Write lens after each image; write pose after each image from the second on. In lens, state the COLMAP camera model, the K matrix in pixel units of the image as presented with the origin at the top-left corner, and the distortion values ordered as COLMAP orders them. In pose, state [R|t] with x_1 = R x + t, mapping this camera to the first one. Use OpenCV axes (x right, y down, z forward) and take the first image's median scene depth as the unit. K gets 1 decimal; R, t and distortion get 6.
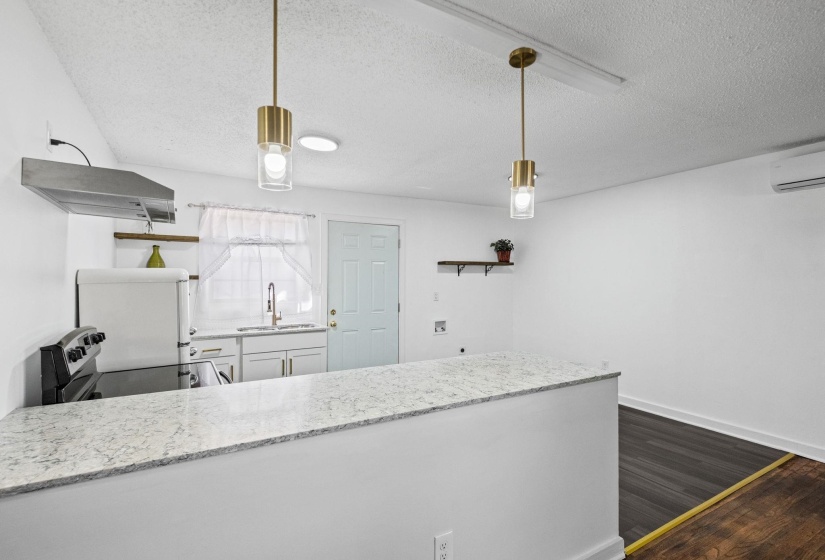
lens RADIAL K [[392.6, 0, 405.1], [0, 392.6, 278.4], [0, 0, 1]] dist [0.000997, -0.000170]
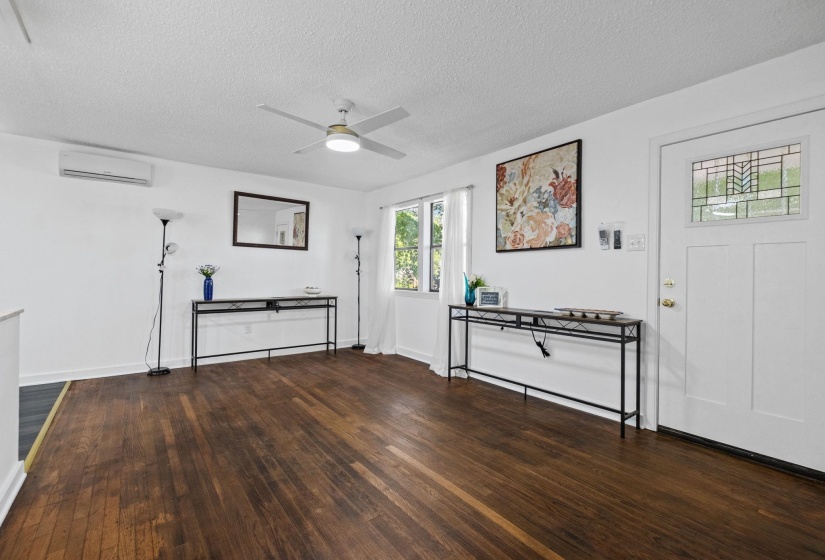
lens RADIAL K [[374.8, 0, 413.9], [0, 374.8, 275.2], [0, 0, 1]] dist [0.002658, 0.000047]
pose [[-0.125844, 0.002281, 0.992047, -0.272843], [-0.021642, 0.999753, -0.005045, 0.055848], [-0.991814, -0.022105, -0.125763, 0.028097]]
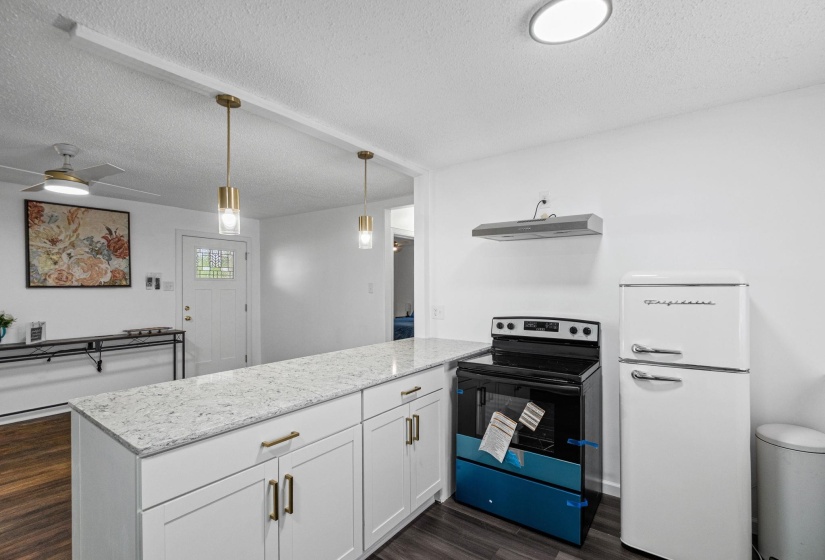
lens RADIAL K [[375.6, 0, 412.2], [0, 375.6, 288.4], [0, 0, 1]] dist [0.000591, -0.000163]
pose [[-0.915732, 0.005049, -0.401759, 0.127367], [0.008272, 0.999946, -0.006289, 0.005273], [0.401705, -0.009082, -0.915724, 0.952040]]
